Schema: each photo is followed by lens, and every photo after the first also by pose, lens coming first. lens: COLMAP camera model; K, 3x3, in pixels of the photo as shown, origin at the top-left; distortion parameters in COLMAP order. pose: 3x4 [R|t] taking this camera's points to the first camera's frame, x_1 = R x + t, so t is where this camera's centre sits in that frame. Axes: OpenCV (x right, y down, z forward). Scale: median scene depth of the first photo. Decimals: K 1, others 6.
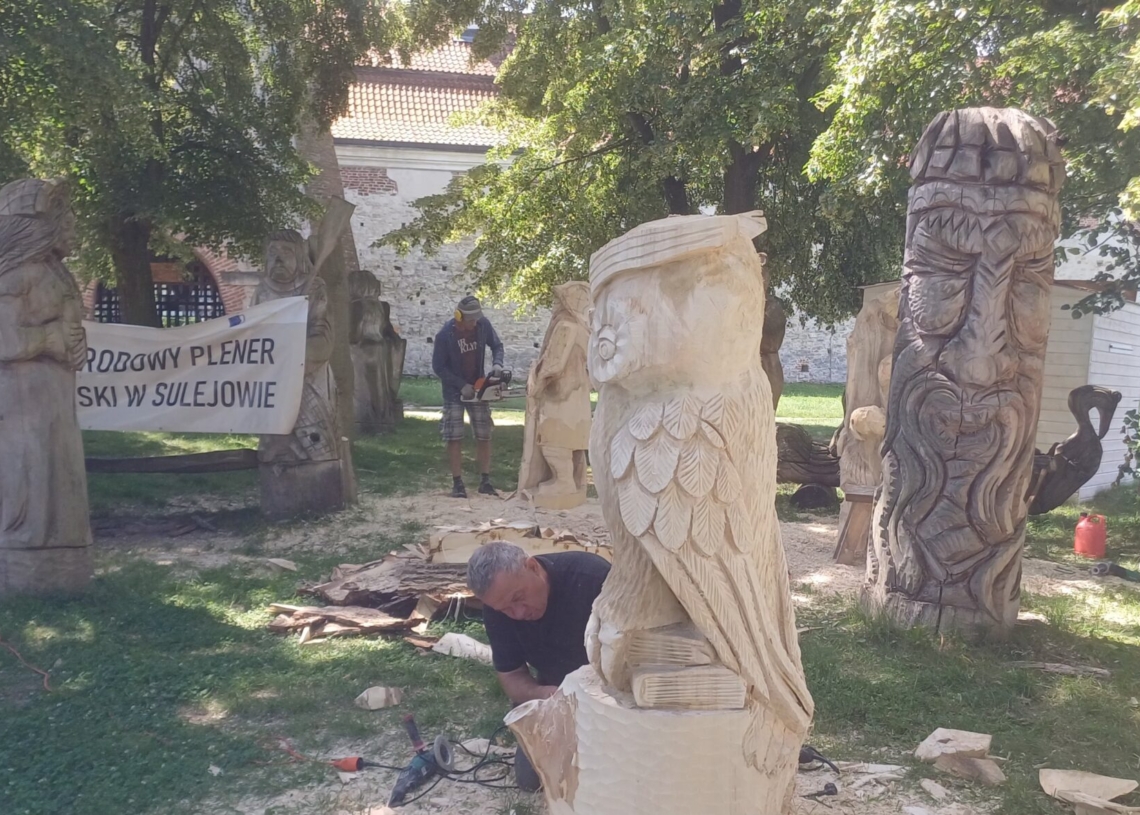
lens RADIAL K [[1294.3, 0, 570.0], [0, 1294.3, 407.5], [0, 0, 1]] dist [0.137997, -0.013037]
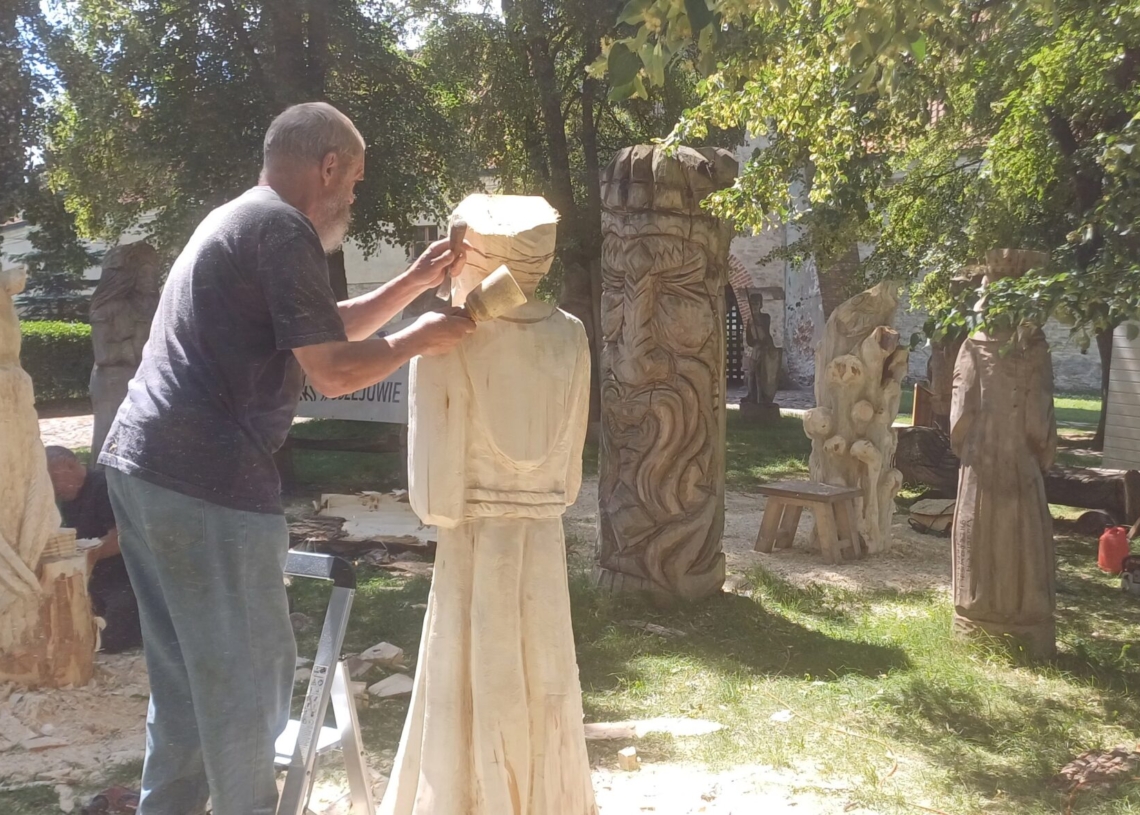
lens RADIAL K [[1294.3, 0, 570.0], [0, 1294.3, 407.5], [0, 0, 1]] dist [0.137997, -0.013037]
pose [[0.849526, 0.013987, -0.527361, 0.856095], [-0.018120, 0.999832, -0.002671, 0.007655], [0.527236, 0.011824, 0.849637, -0.006342]]
